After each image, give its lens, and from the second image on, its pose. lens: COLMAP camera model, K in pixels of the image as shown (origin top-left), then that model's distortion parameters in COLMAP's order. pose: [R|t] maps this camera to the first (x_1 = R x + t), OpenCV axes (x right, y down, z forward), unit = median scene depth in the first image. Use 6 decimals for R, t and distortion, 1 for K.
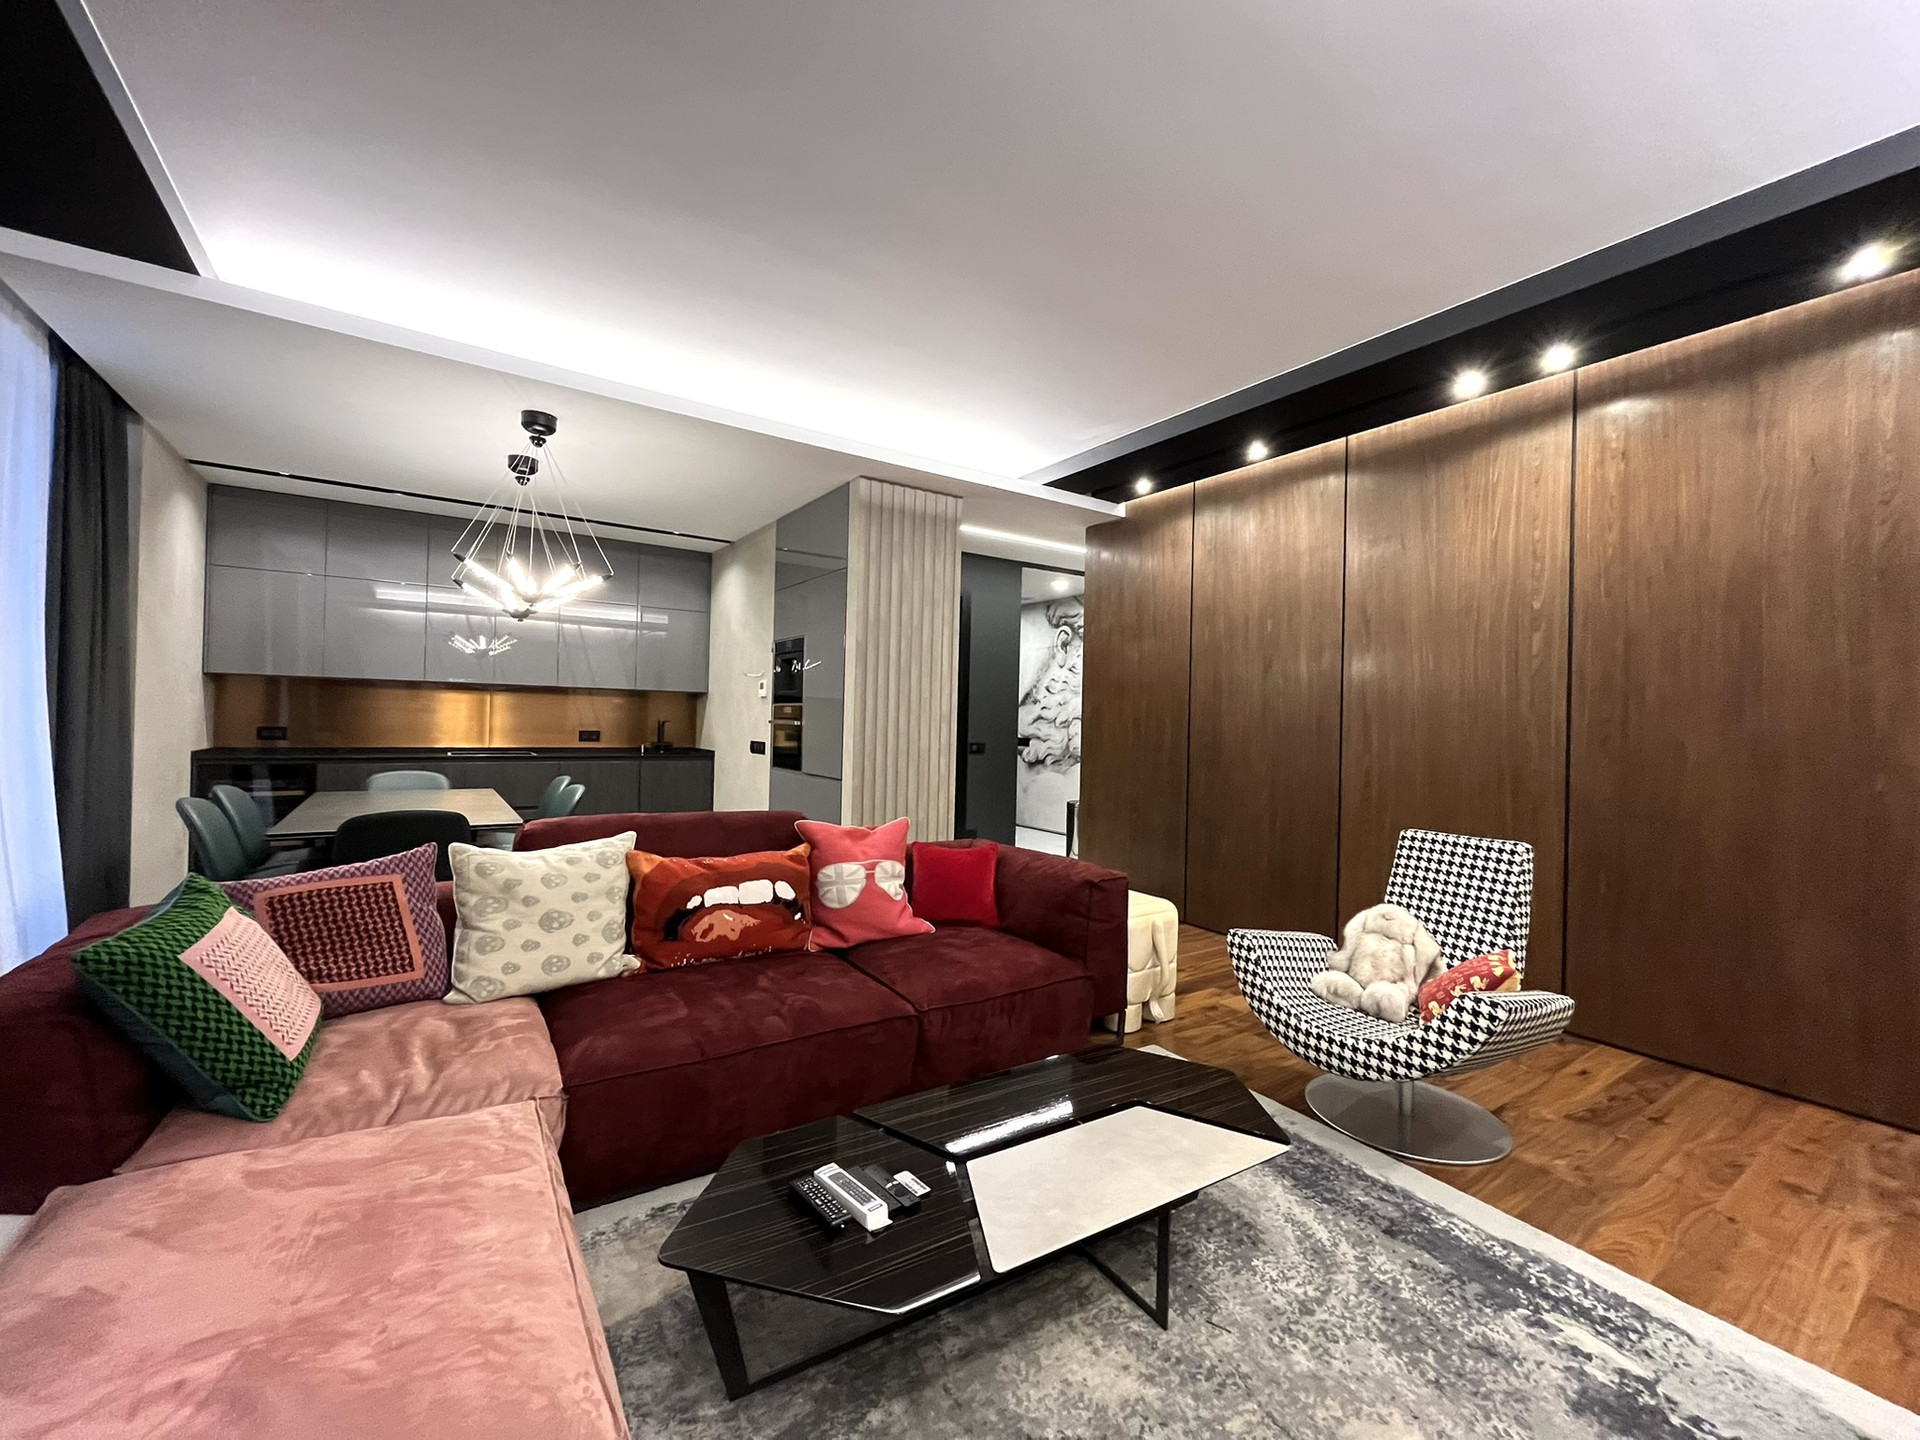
lens RADIAL K [[774.9, 0, 956.5], [0, 774.9, 720.6], [0, 0, 1]] dist [-0.002577, 0.000875]
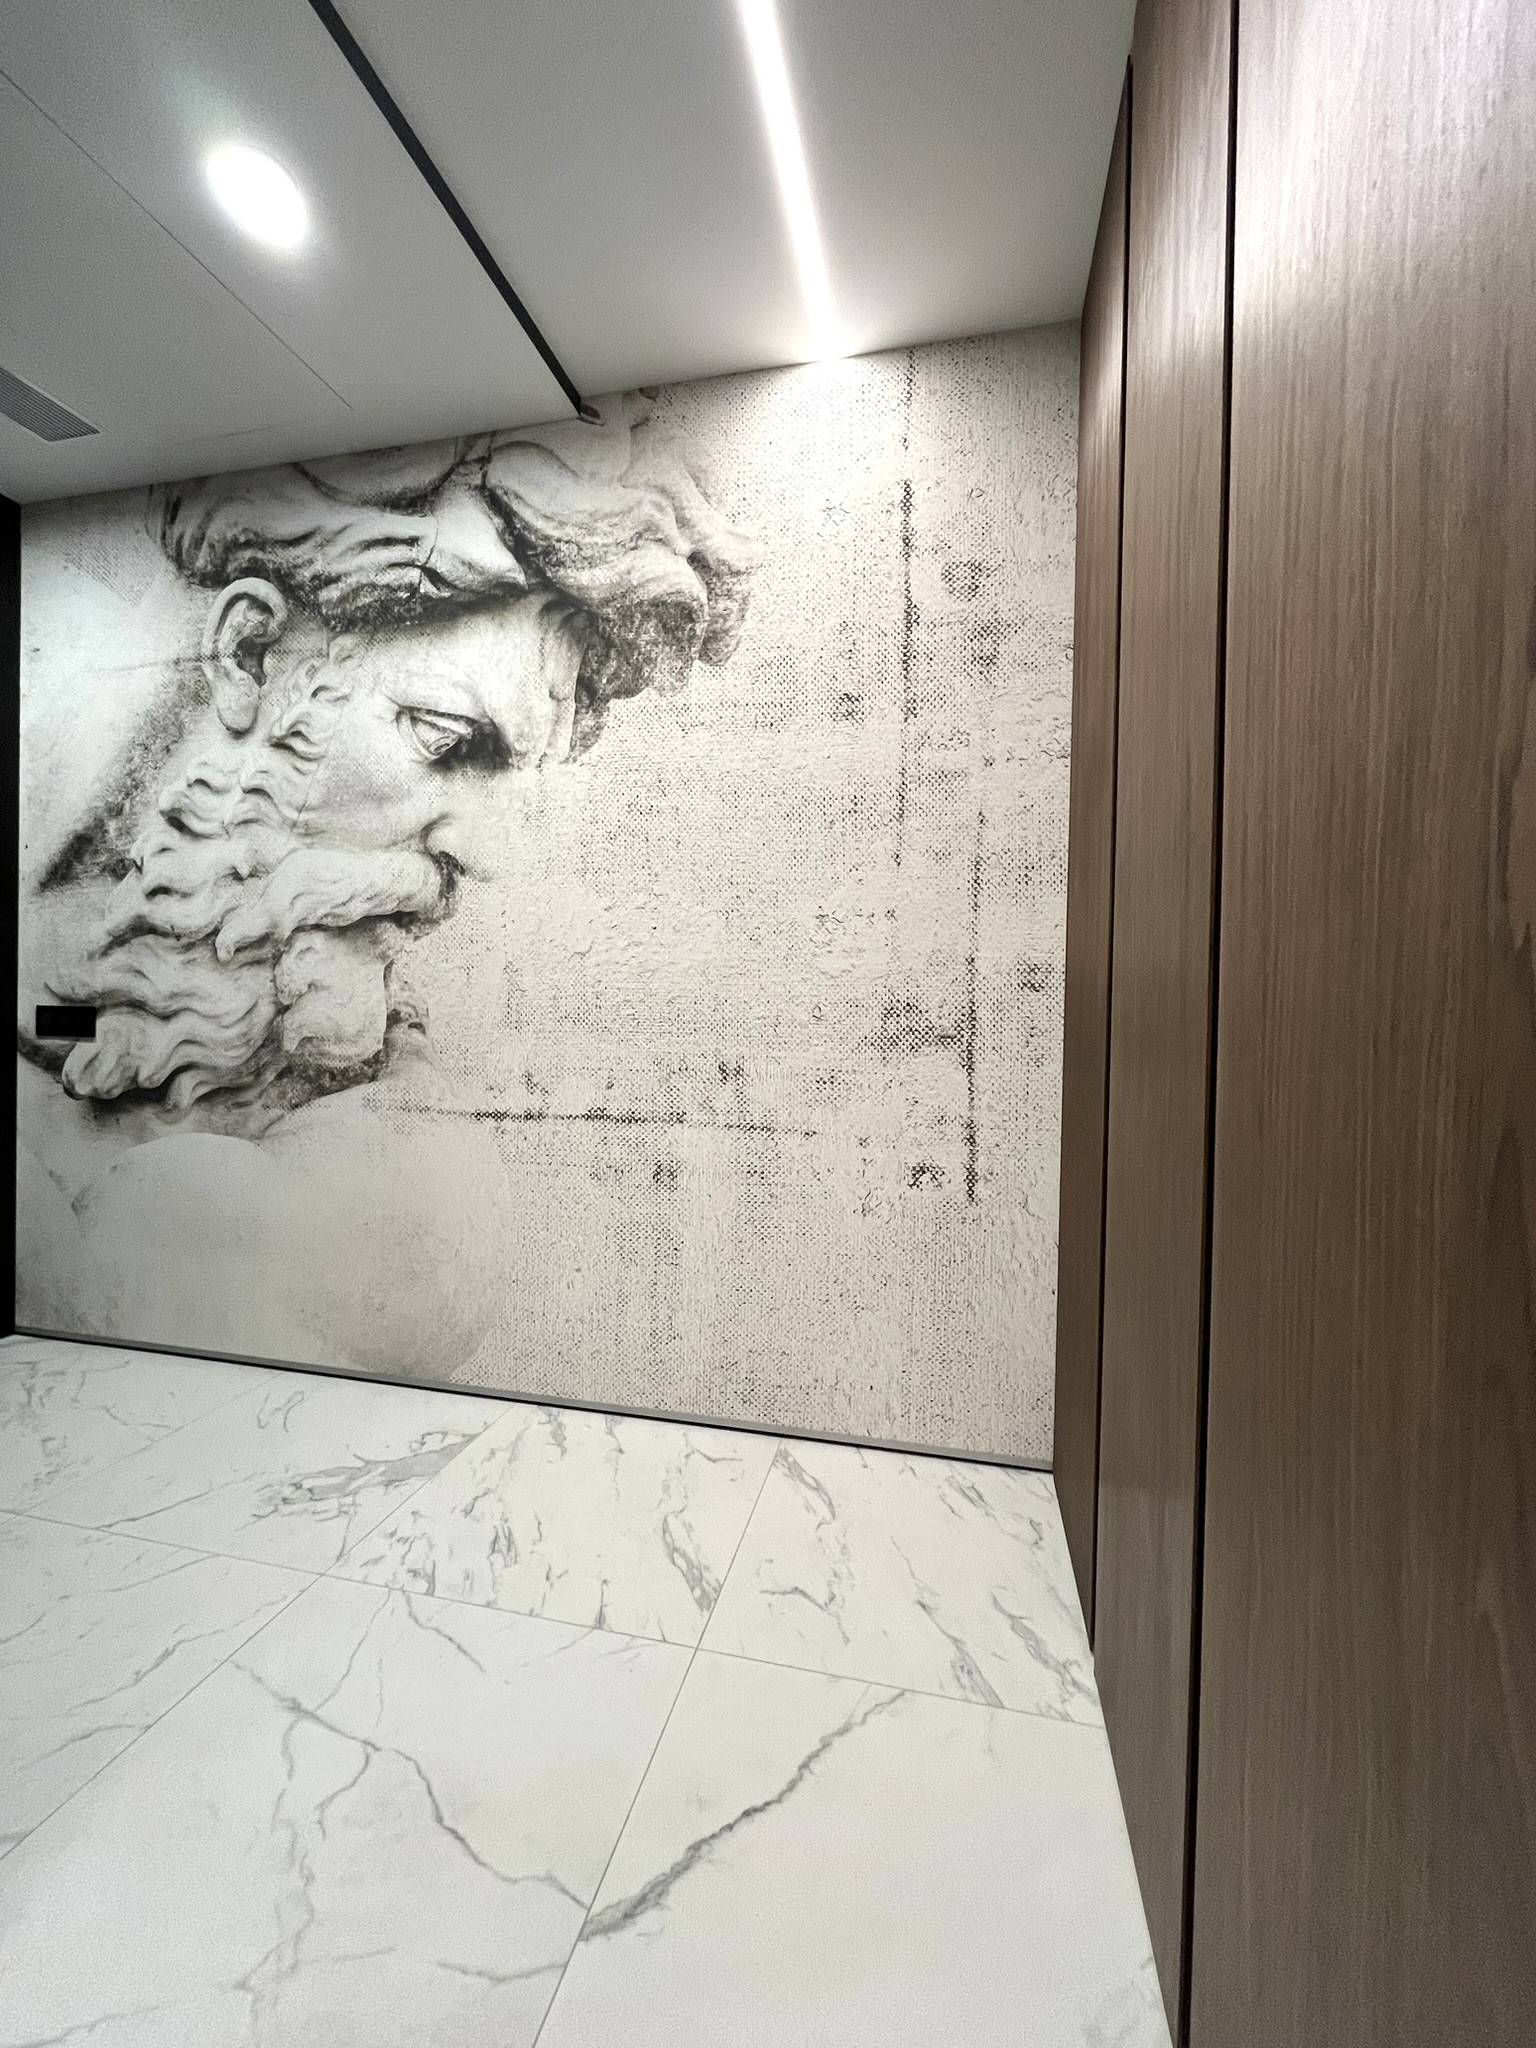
lens RADIAL K [[826.5, 0, 772.0], [0, 826.5, 1021.1], [0, 0, 1]] dist [-0.002577, 0.000875]
pose [[0.723237, -0.020106, 0.690307, 0.069225], [0.002939, 0.999657, 0.026036, 0.021407], [-0.690594, -0.016801, 0.723048, 0.656372]]
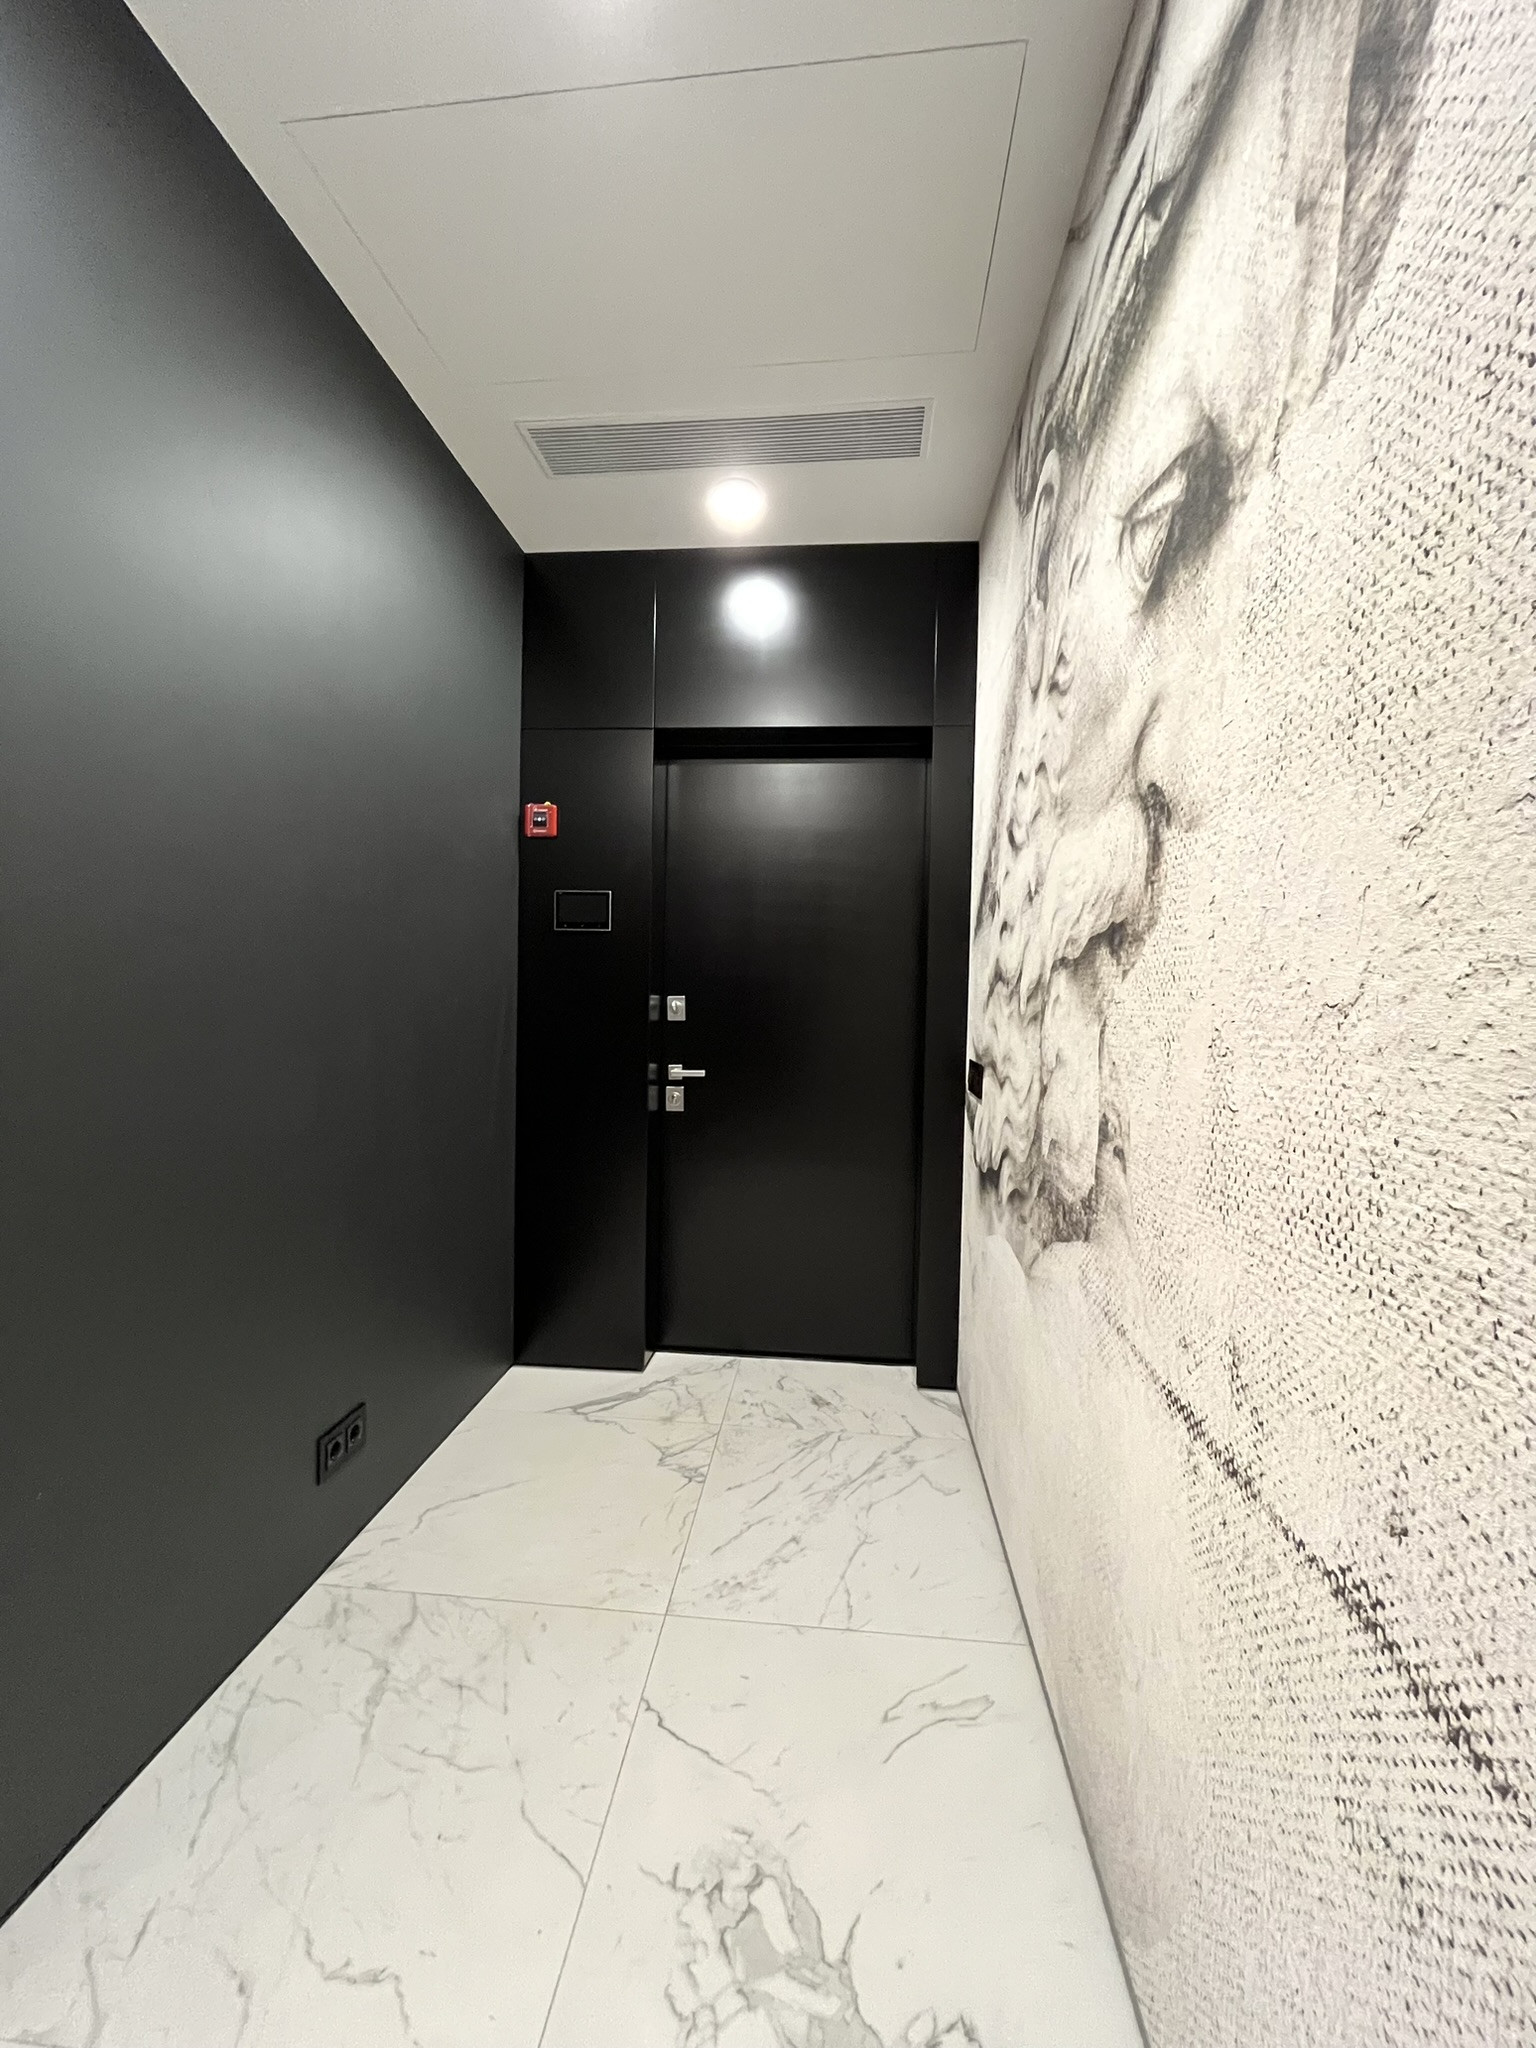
lens RADIAL K [[826.5, 0, 763.9], [0, 826.5, 1020.3], [0, 0, 1]] dist [-0.002577, 0.000875]
pose [[0.774879, 0.004560, -0.632093, 0.206642], [-0.001089, 0.999982, 0.005878, 0.007958], [0.632108, -0.003866, 0.774871, 0.789241]]
